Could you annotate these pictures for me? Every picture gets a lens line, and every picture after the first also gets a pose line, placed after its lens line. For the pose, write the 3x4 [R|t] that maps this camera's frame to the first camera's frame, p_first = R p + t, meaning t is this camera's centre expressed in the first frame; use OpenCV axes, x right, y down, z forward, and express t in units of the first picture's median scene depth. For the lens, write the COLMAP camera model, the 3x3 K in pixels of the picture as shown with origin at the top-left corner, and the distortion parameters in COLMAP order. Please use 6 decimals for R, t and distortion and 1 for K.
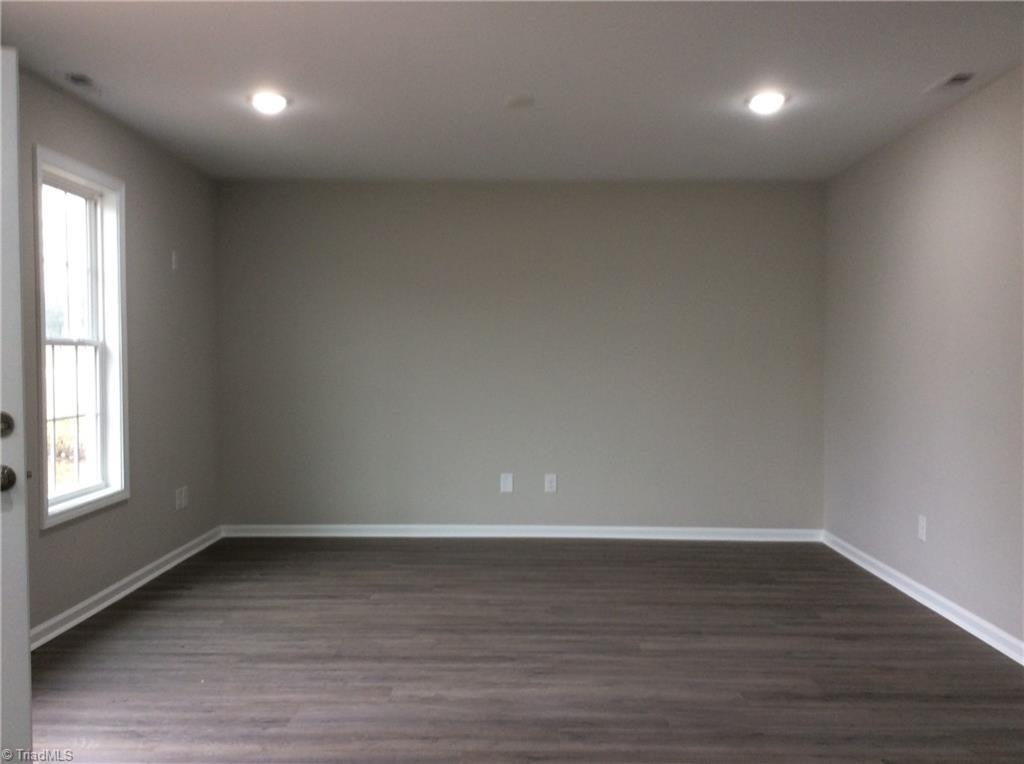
lens RADIAL K [[945.5, 0, 512.0], [0, 945.5, 382.0], [0, 0, 1]] dist [0.100719, -0.195210]
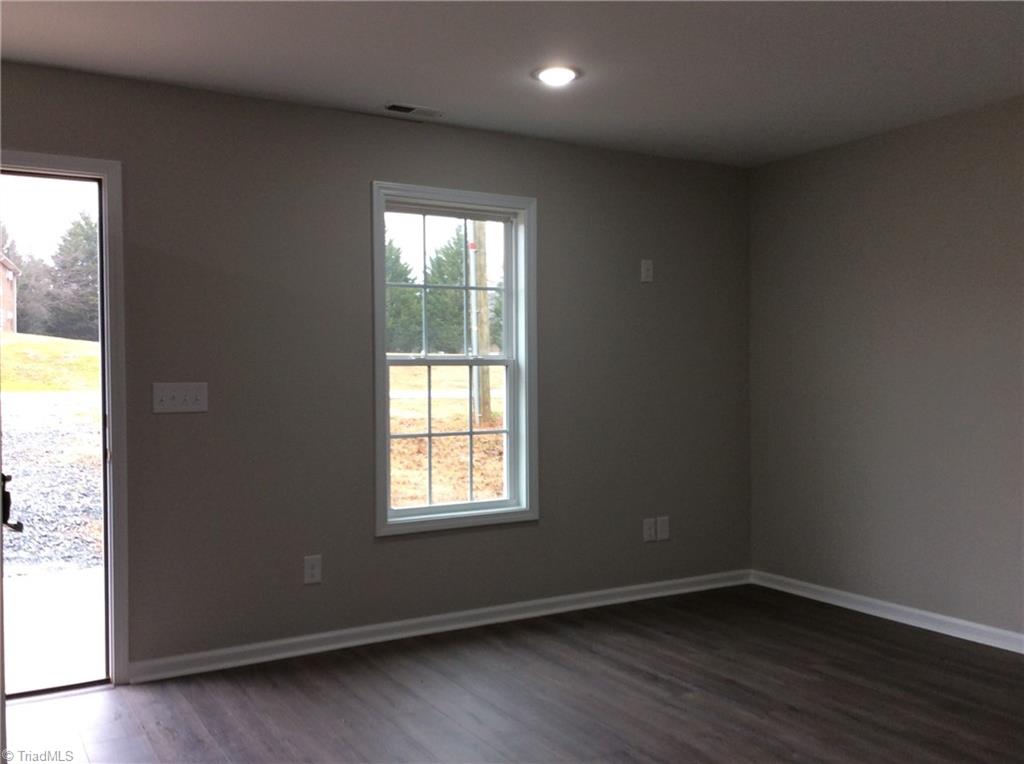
lens RADIAL K [[945.5, 0, 512.0], [0, 945.5, 382.0], [0, 0, 1]] dist [0.100719, -0.195210]
pose [[0.529928, 0.009089, -0.847994, 0.462626], [-0.021761, 0.999759, -0.002883, -0.018528], [0.847763, 0.019981, 0.529998, 0.521545]]
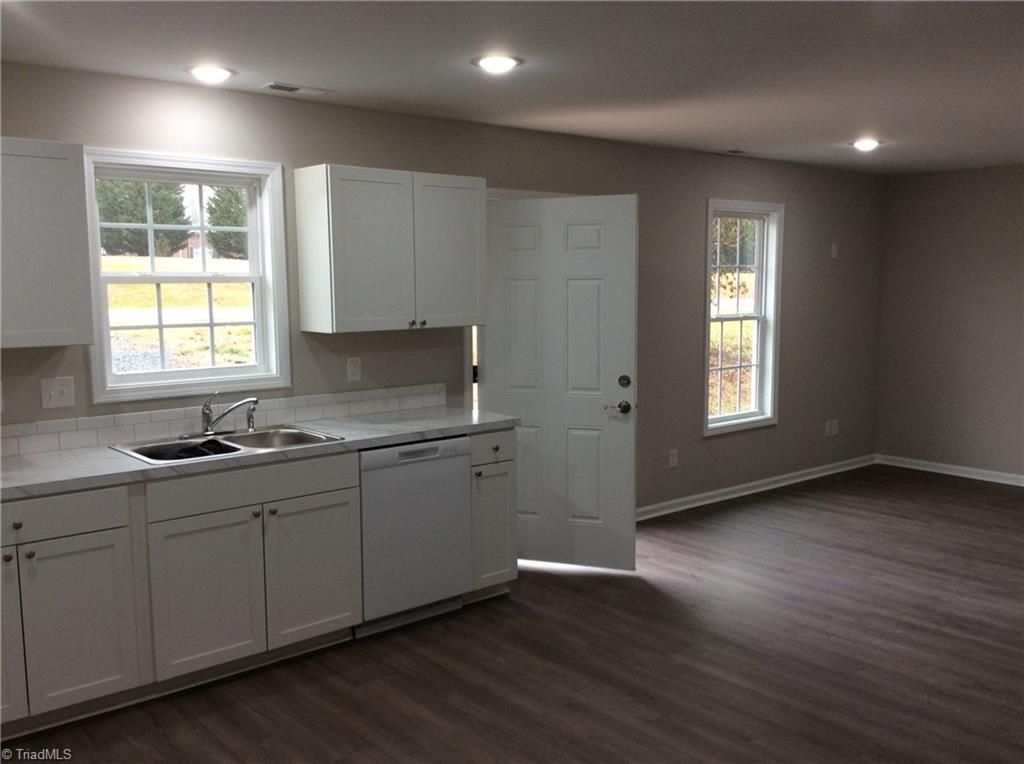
lens RADIAL K [[945.5, 0, 512.0], [0, 945.5, 382.0], [0, 0, 1]] dist [0.100719, -0.195210]
pose [[0.664975, 0.081319, -0.742425, 0.454507], [-0.020714, 0.995681, 0.090506, -0.073286], [0.746578, -0.044806, 0.663787, -0.293335]]
